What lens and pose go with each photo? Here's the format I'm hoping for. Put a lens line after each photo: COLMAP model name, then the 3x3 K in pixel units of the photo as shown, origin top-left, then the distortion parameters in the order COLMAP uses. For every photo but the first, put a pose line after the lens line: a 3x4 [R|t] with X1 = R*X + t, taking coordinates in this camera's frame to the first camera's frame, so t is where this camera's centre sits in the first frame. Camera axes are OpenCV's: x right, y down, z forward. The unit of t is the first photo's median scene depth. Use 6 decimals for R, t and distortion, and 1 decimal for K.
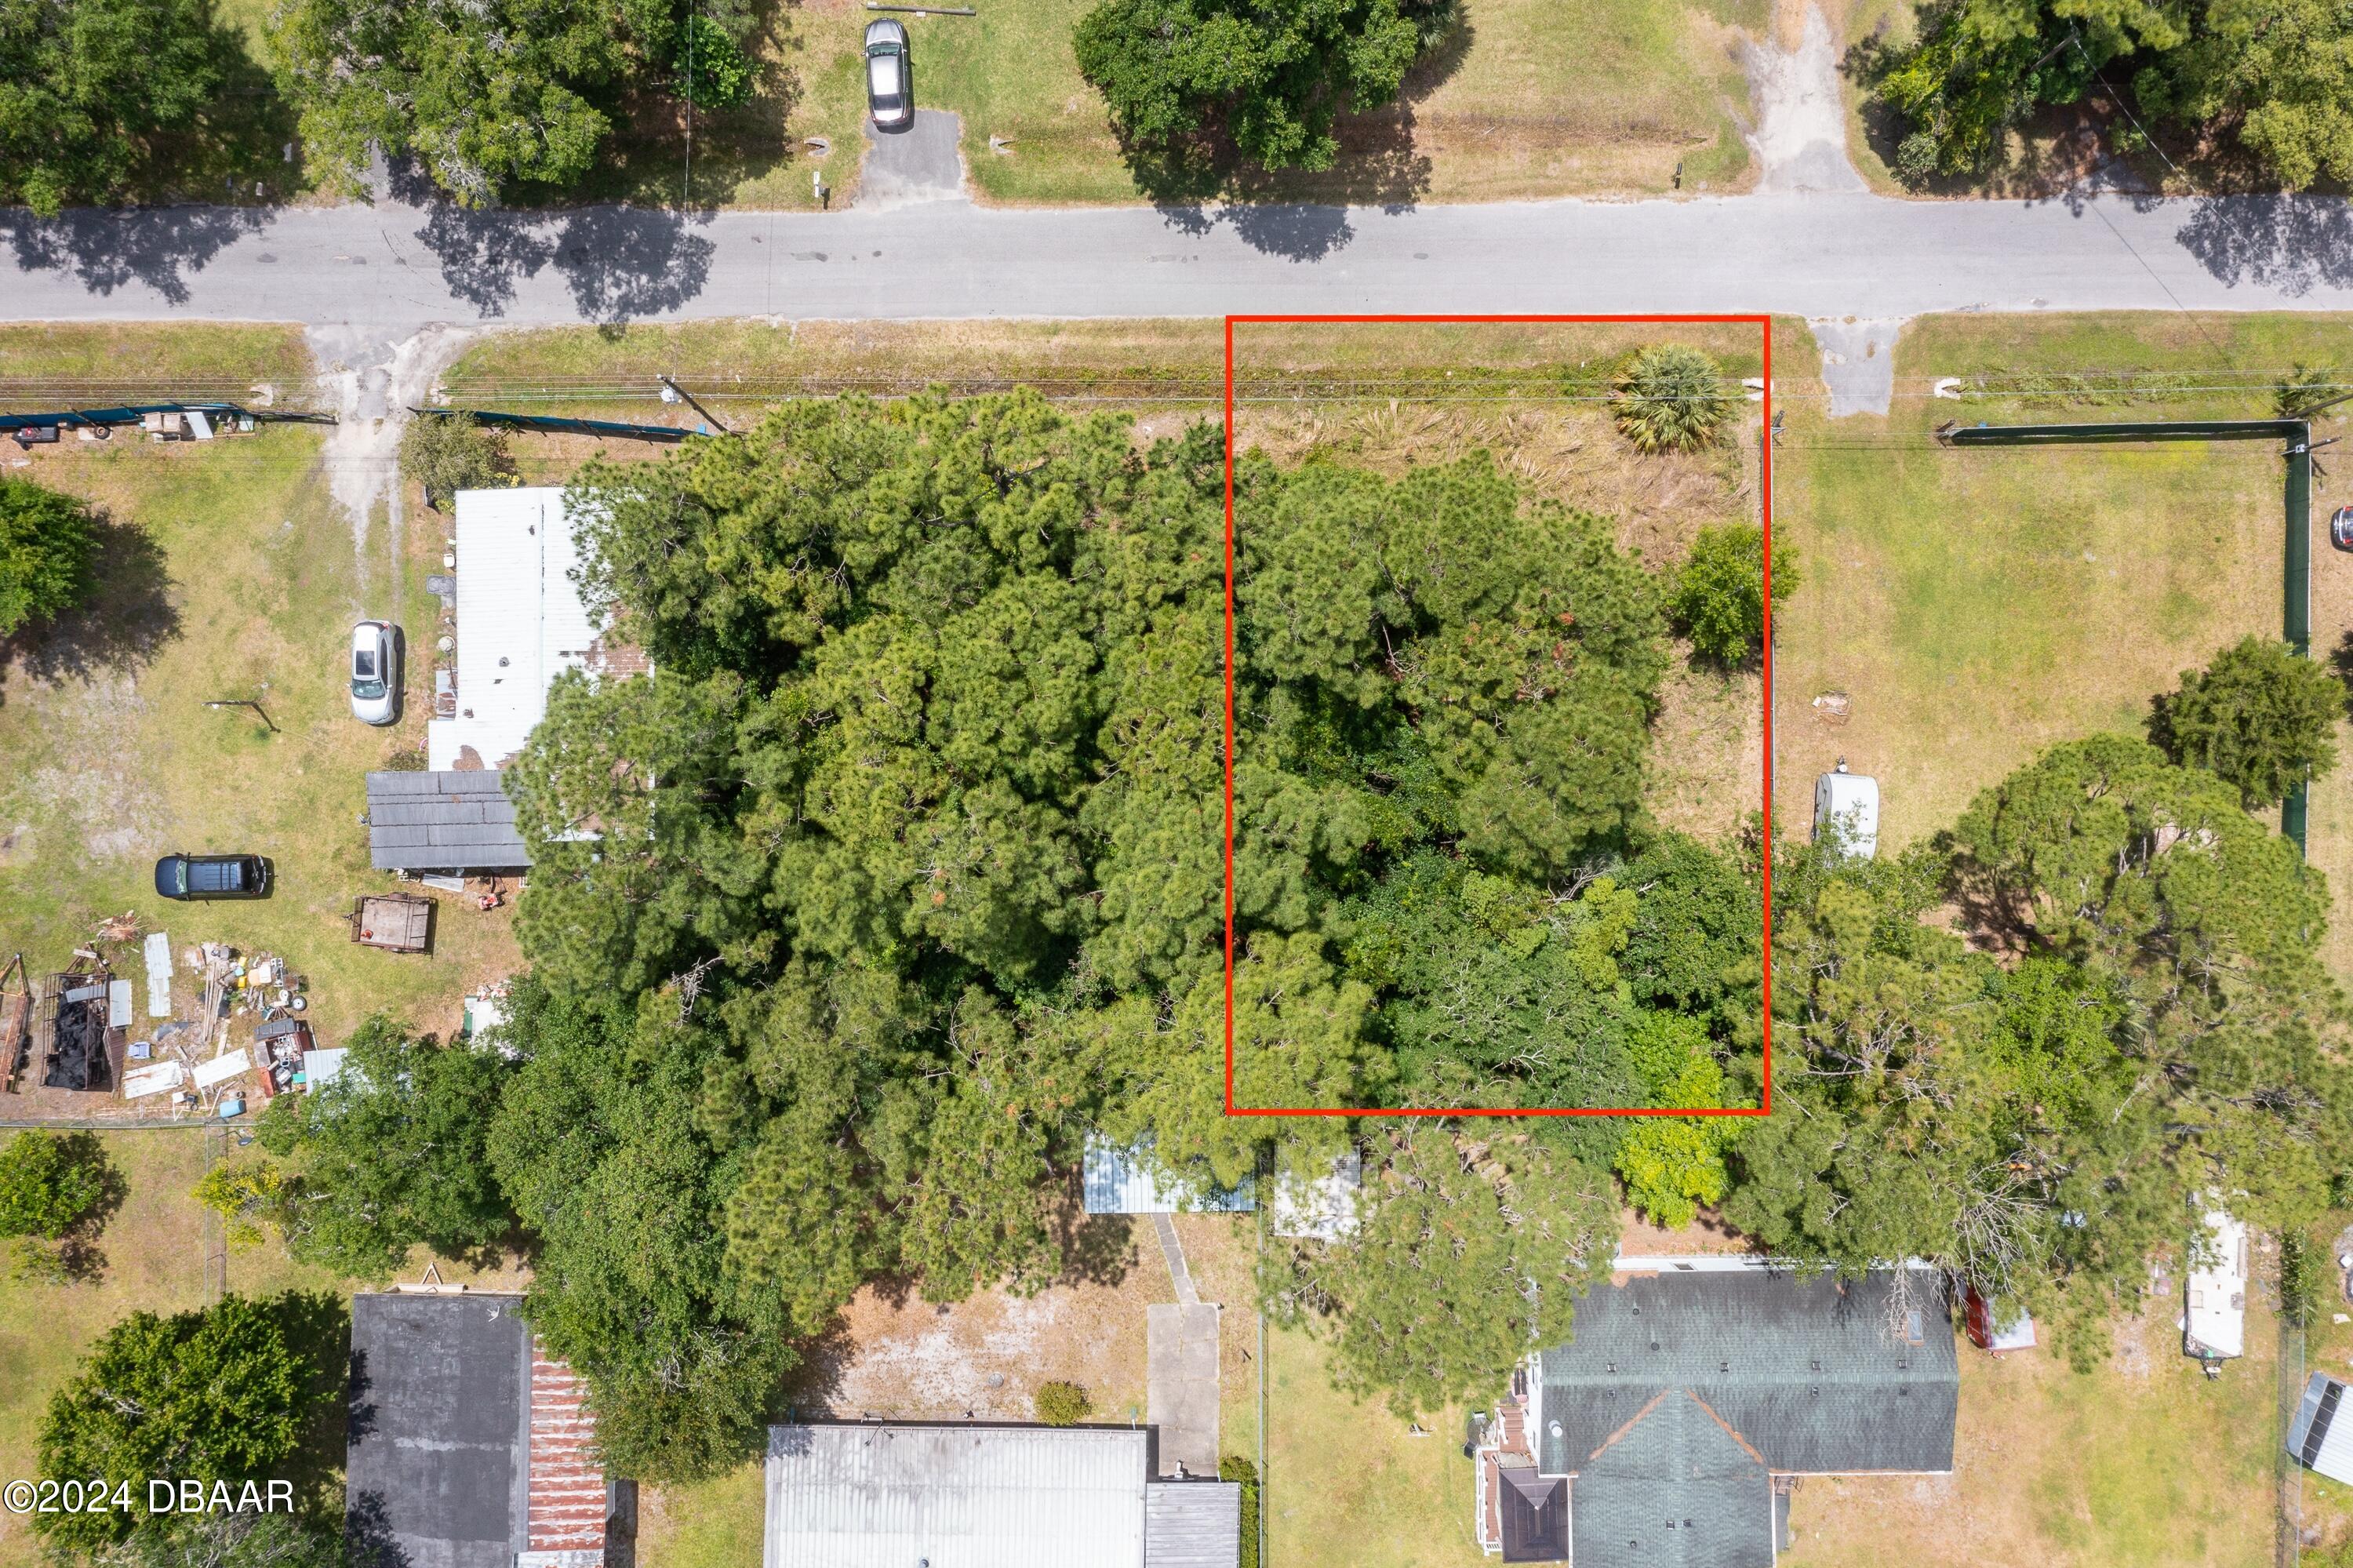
lens RADIAL K [[1886.8, 0, 1150.3], [0, 1886.8, 723.8], [0, 0, 1]] dist [-0.000967, 0.000754]
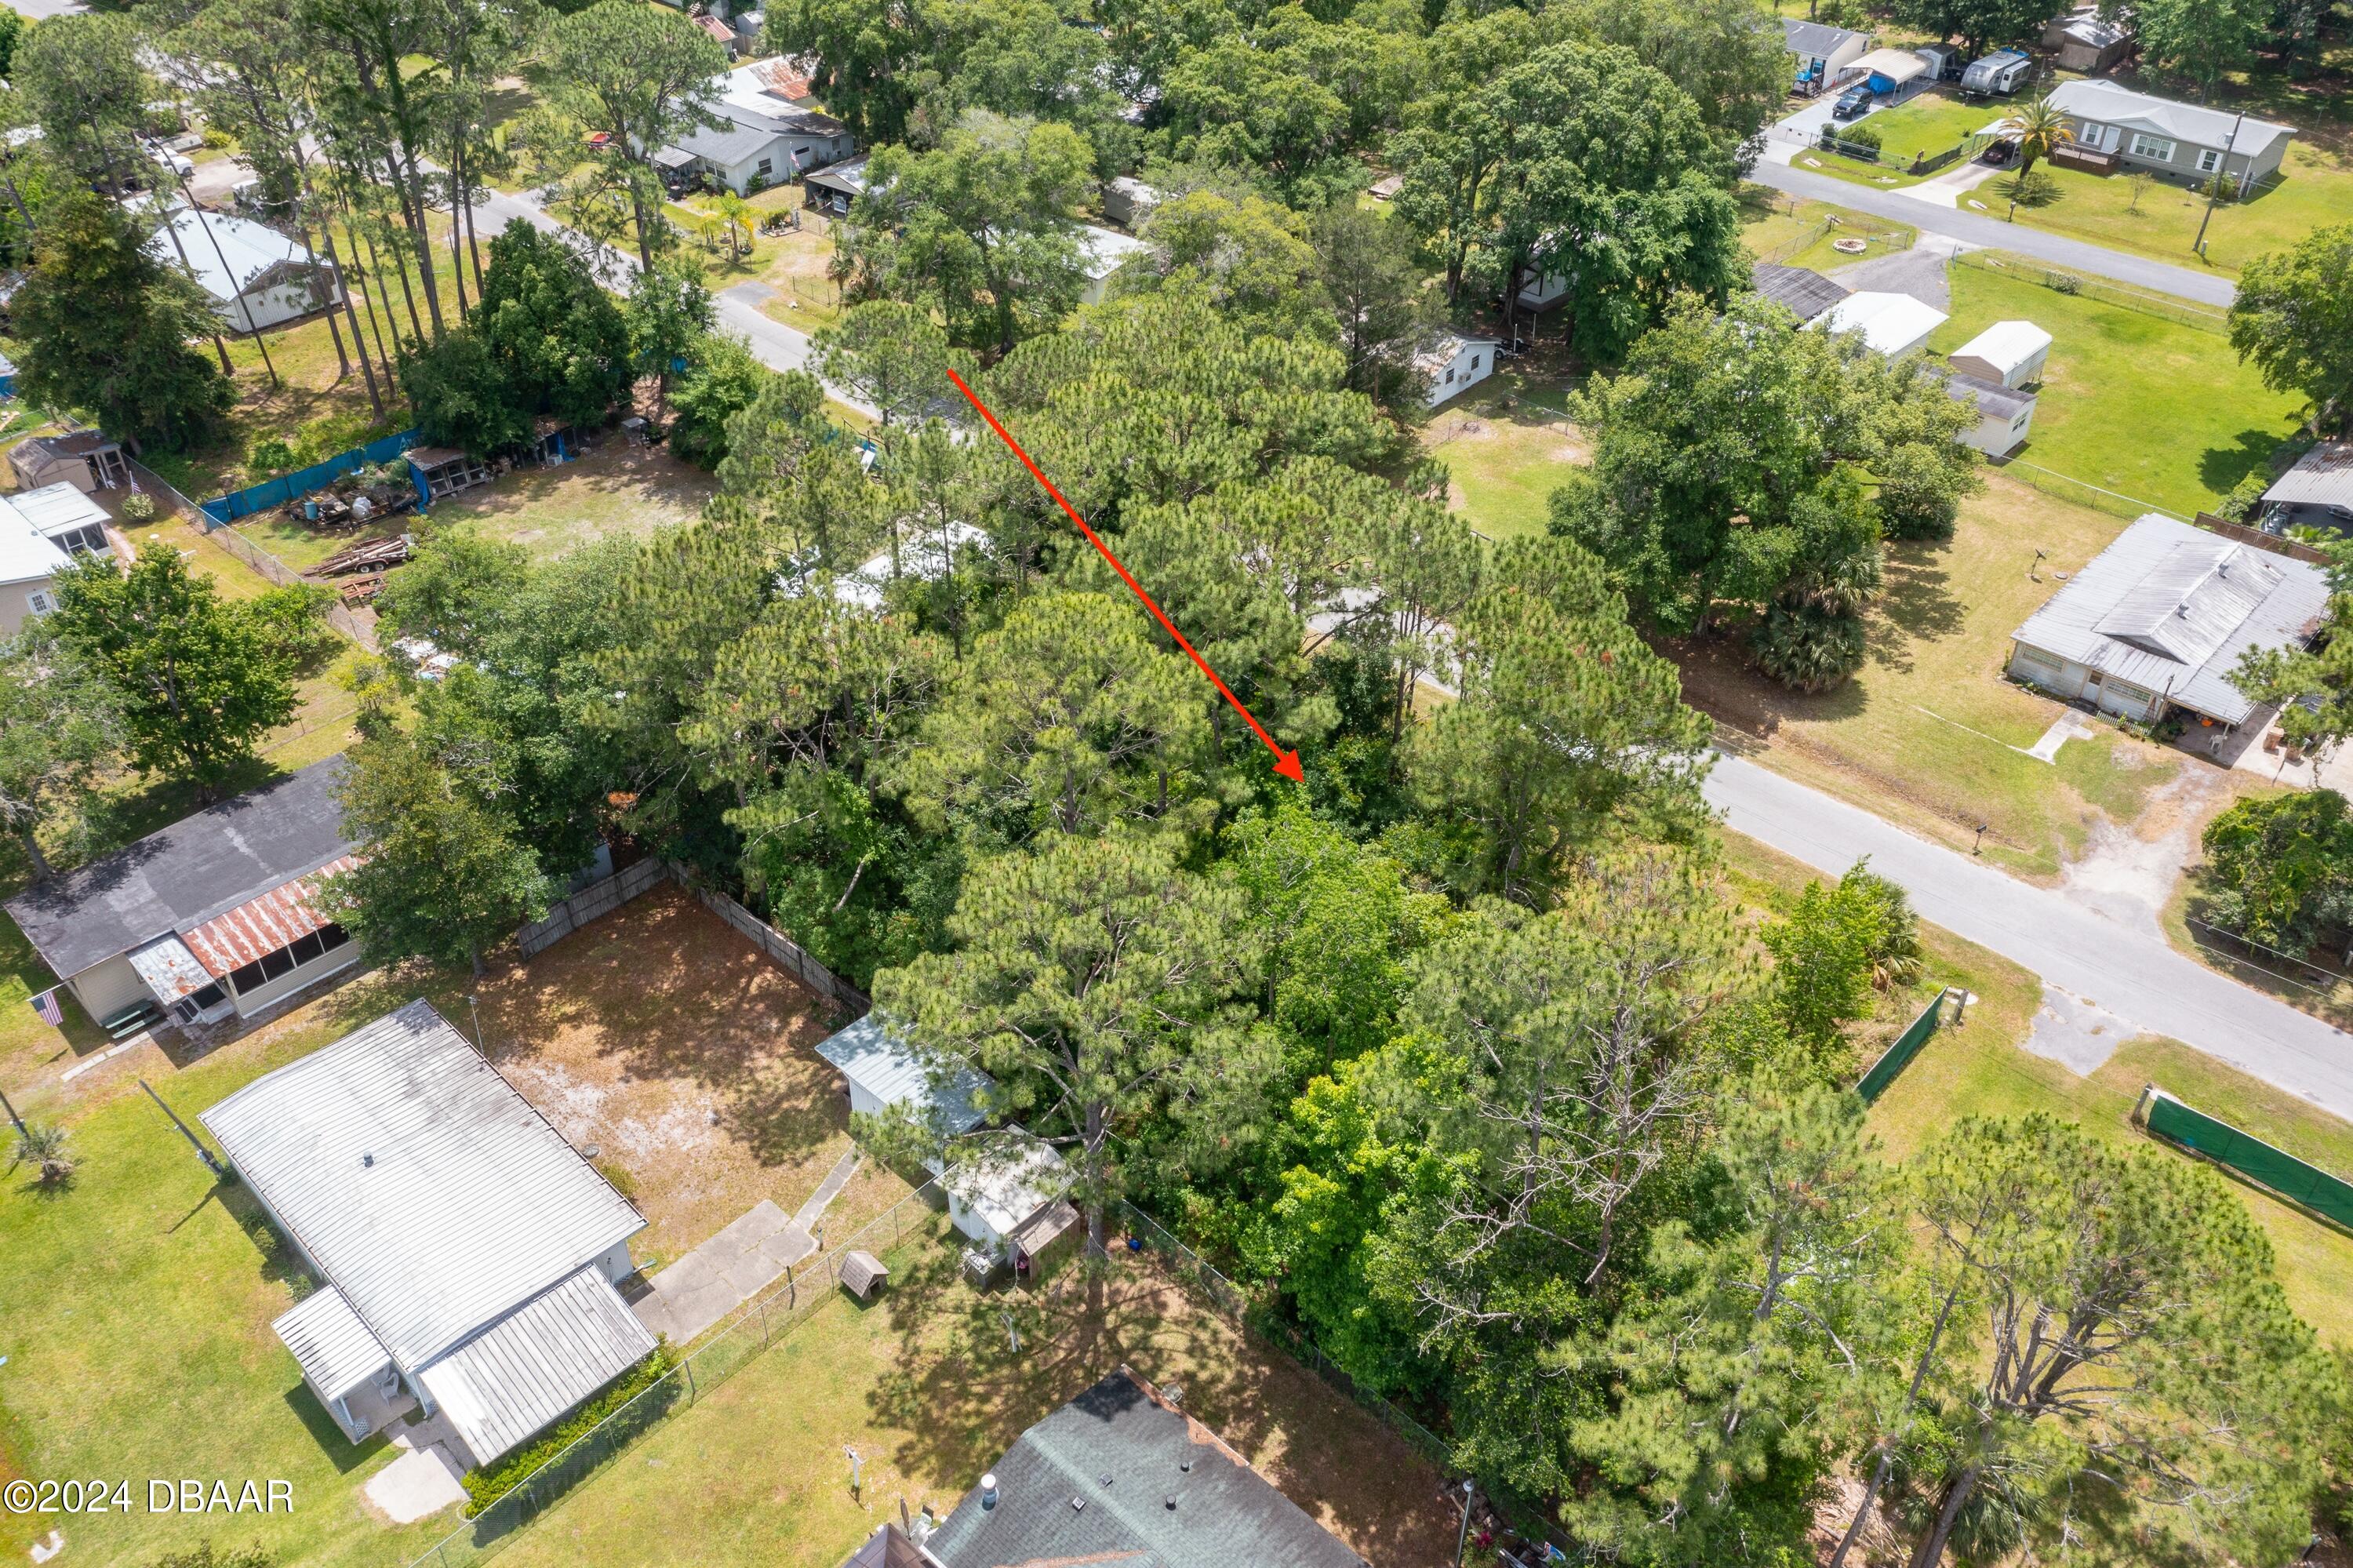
lens RADIAL K [[1874.8, 0, 1169.5], [0, 1874.8, 781.4], [0, 0, 1]] dist [-0.013863, 0.036808]
pose [[0.722772, 0.422402, -0.546971, 0.506250], [-0.690767, 0.465632, -0.553198, 0.559003], [0.021015, 0.777665, 0.628327, 0.332478]]
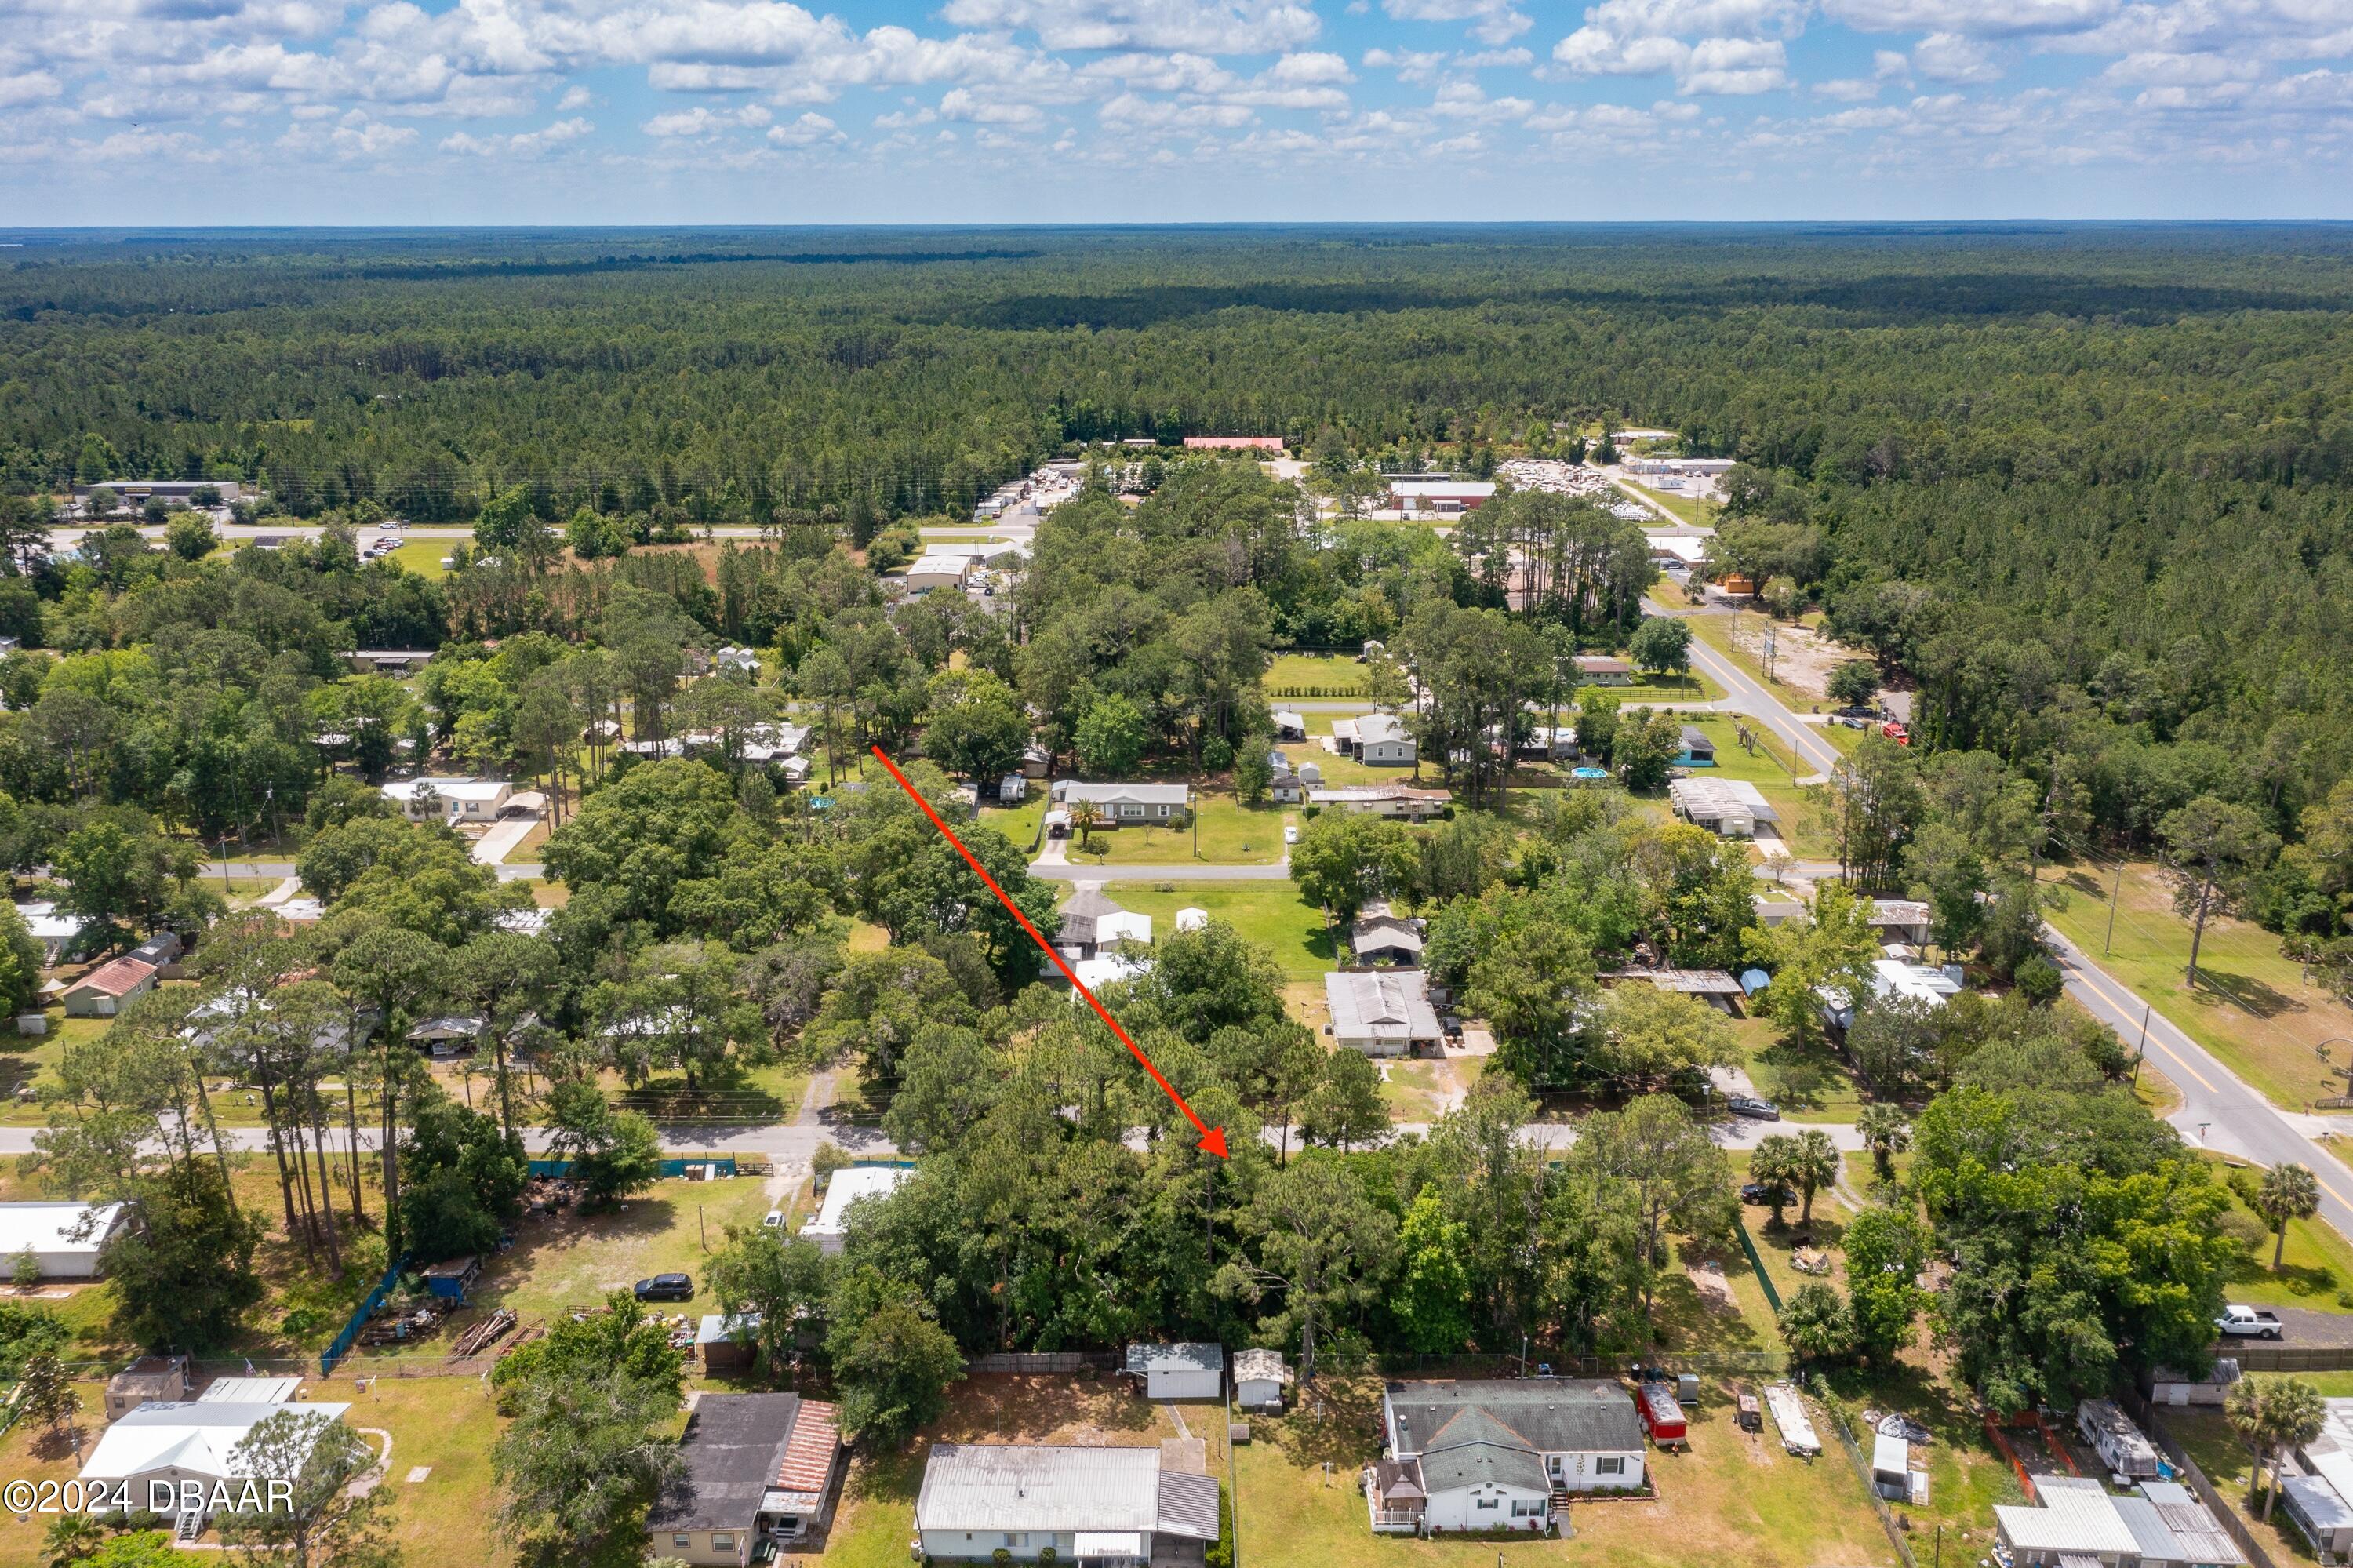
lens RADIAL K [[1874.8, 0, 1169.5], [0, 1874.8, 781.4], [0, 0, 1]] dist [-0.013863, 0.036808]
pose [[0.999966, 0.008161, -0.001499, 0.003296], [-0.004036, 0.320527, -0.947231, 1.681486], [-0.007249, 0.947204, 0.320549, -0.076640]]
